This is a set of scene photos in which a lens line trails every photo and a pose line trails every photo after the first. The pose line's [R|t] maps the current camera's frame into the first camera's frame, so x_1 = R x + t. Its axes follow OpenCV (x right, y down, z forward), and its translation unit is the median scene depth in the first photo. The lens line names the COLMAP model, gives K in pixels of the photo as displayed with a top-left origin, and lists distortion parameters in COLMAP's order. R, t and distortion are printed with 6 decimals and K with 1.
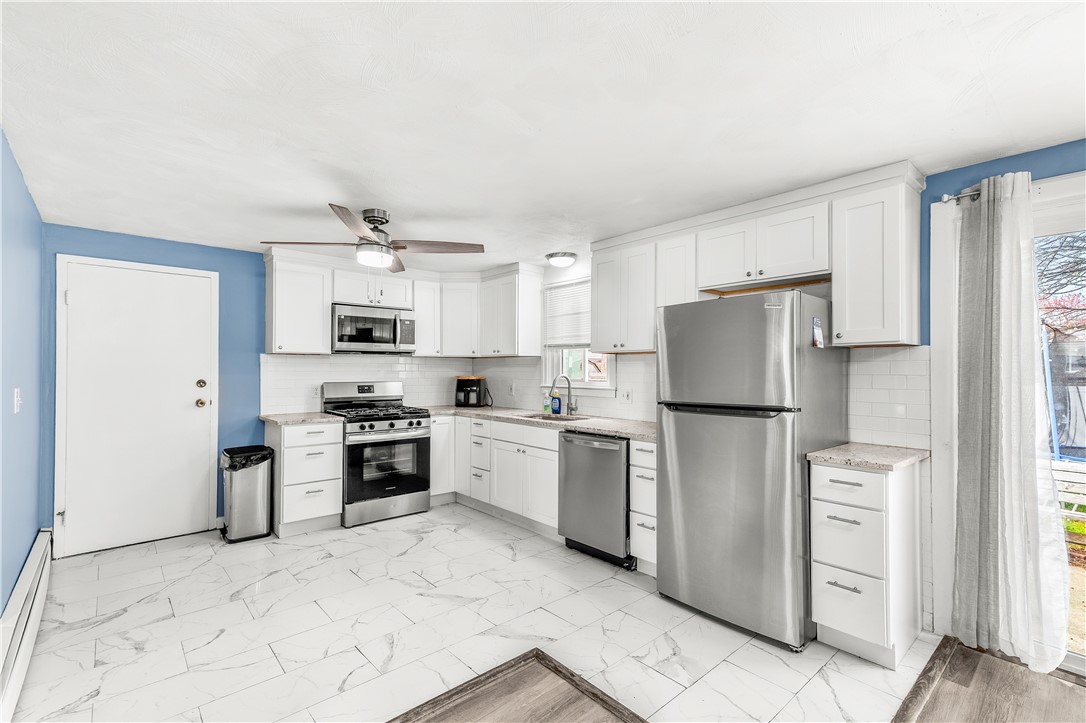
lens RADIAL K [[491.0, 0, 538.3], [0, 491.0, 362.6], [0, 0, 1]] dist [0.014004, 0.001058]
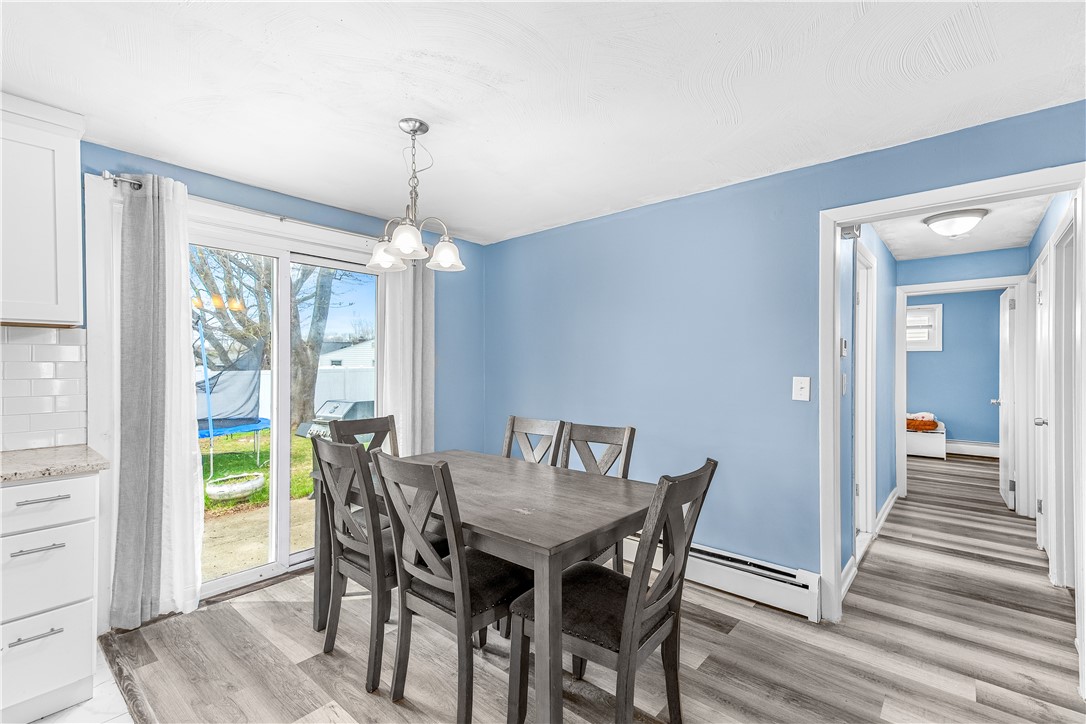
lens RADIAL K [[491.0, 0, 542.5], [0, 491.0, 358.9], [0, 0, 1]] dist [0.014004, 0.001058]
pose [[-0.150330, 0.002927, 0.988632, -0.232510], [-0.015832, 0.999860, -0.005368, 0.011491], [-0.988509, -0.016459, -0.150262, 0.299742]]
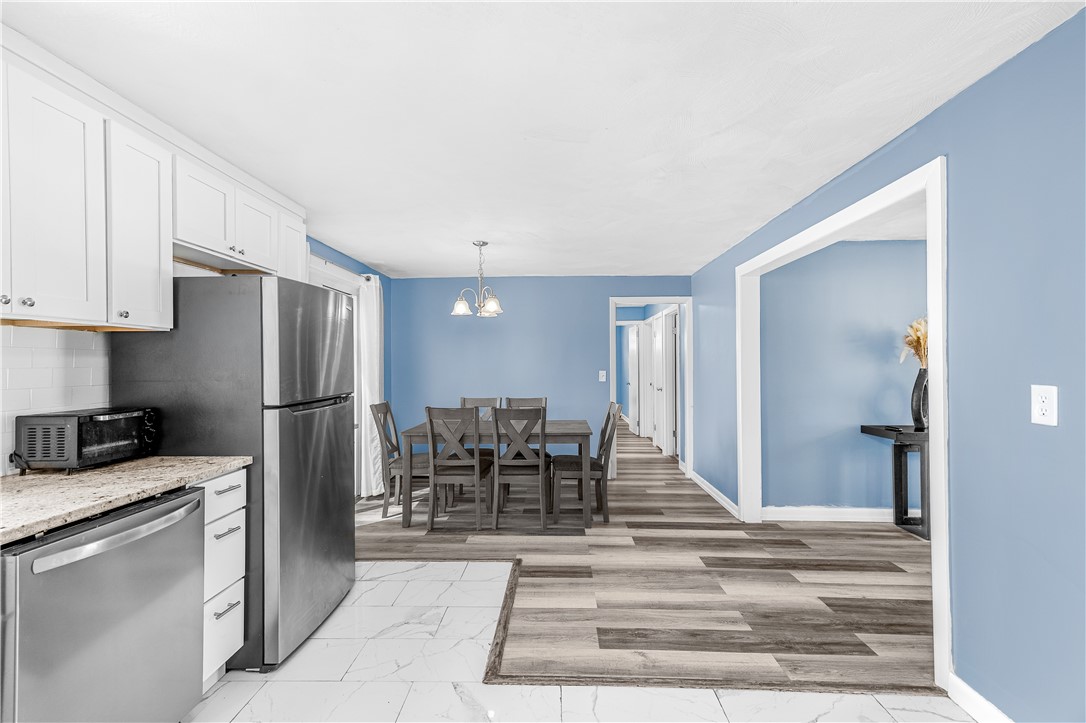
lens RADIAL K [[491.0, 0, 534.0], [0, 491.0, 360.9], [0, 0, 1]] dist [0.014004, 0.001058]
pose [[-0.724621, 0.003336, 0.689139, -0.580130], [-0.007972, 0.999881, -0.013223, 0.022143], [-0.689101, -0.015076, -0.724508, 1.368874]]
